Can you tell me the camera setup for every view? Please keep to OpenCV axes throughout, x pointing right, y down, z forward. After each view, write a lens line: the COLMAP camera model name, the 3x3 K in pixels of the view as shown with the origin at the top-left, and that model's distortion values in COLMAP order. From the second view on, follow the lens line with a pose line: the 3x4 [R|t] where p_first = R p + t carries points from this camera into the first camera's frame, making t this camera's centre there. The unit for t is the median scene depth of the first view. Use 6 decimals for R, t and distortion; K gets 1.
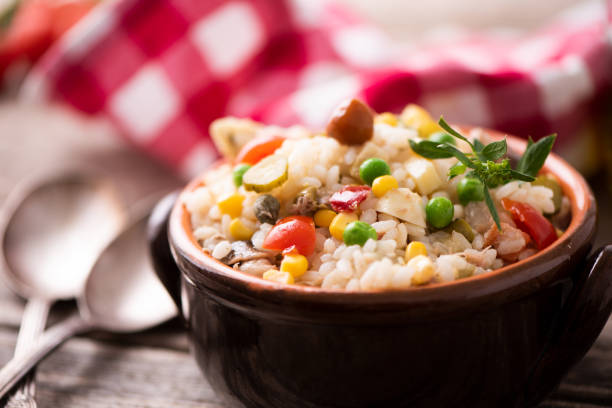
lens RADIAL K [[2034.0, 0, 305.8], [0, 2034.0, 204.4], [0, 0, 1]] dist [-0.225819, 0.000000]
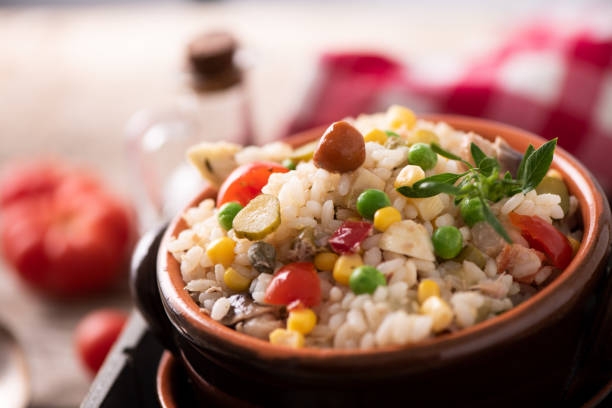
lens RADIAL K [[2034.0, 0, 307.7], [0, 2034.0, 205.9], [0, 0, 1]] dist [-0.225819, 0.000000]
pose [[0.992352, -0.118036, 0.036121, -0.029888], [0.113163, 0.986809, 0.115769, -0.128160], [-0.049309, -0.110796, 0.992619, 0.075252]]
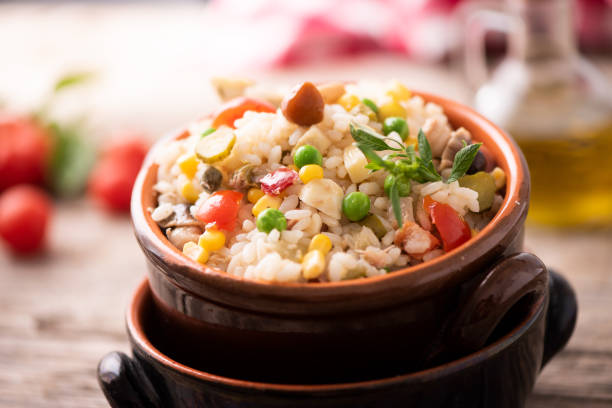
lens RADIAL K [[2034.0, 0, 308.5], [0, 2034.0, 203.7], [0, 0, 1]] dist [-0.225819, 0.000000]
pose [[0.959563, 0.135903, -0.246513, 0.306469], [-0.091458, 0.978741, 0.183578, -0.192218], [0.266221, -0.153610, 0.951594, -0.027951]]
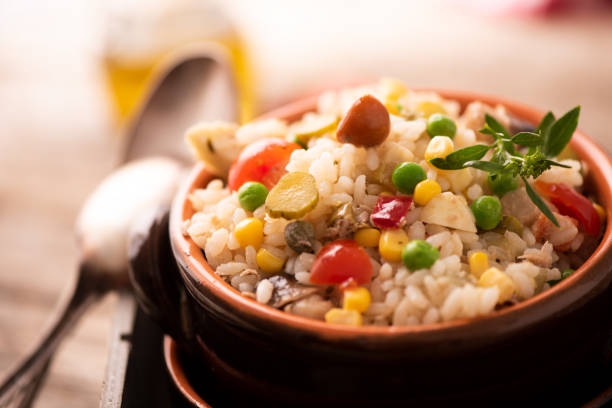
lens RADIAL K [[2034.0, 0, 304.9], [0, 2034.0, 204.7], [0, 0, 1]] dist [-0.225819, 0.000000]
pose [[0.957415, -0.158233, 0.241495, -0.236176], [0.125113, 0.981208, 0.146895, -0.145770], [-0.260200, -0.110425, 0.959220, 0.135368]]
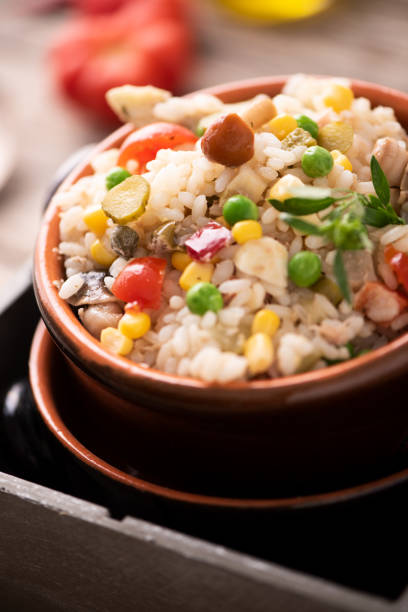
lens RADIAL K [[2034.0, 0, 204.1], [0, 2034.0, 305.8], [0, 0, 1]] dist [-0.225819, 0.000000]
pose [[0.967961, 0.089024, -0.234791, 0.232491], [0.001947, 0.932354, 0.361541, -0.300631], [0.251094, -0.350414, 0.902309, 0.186769]]
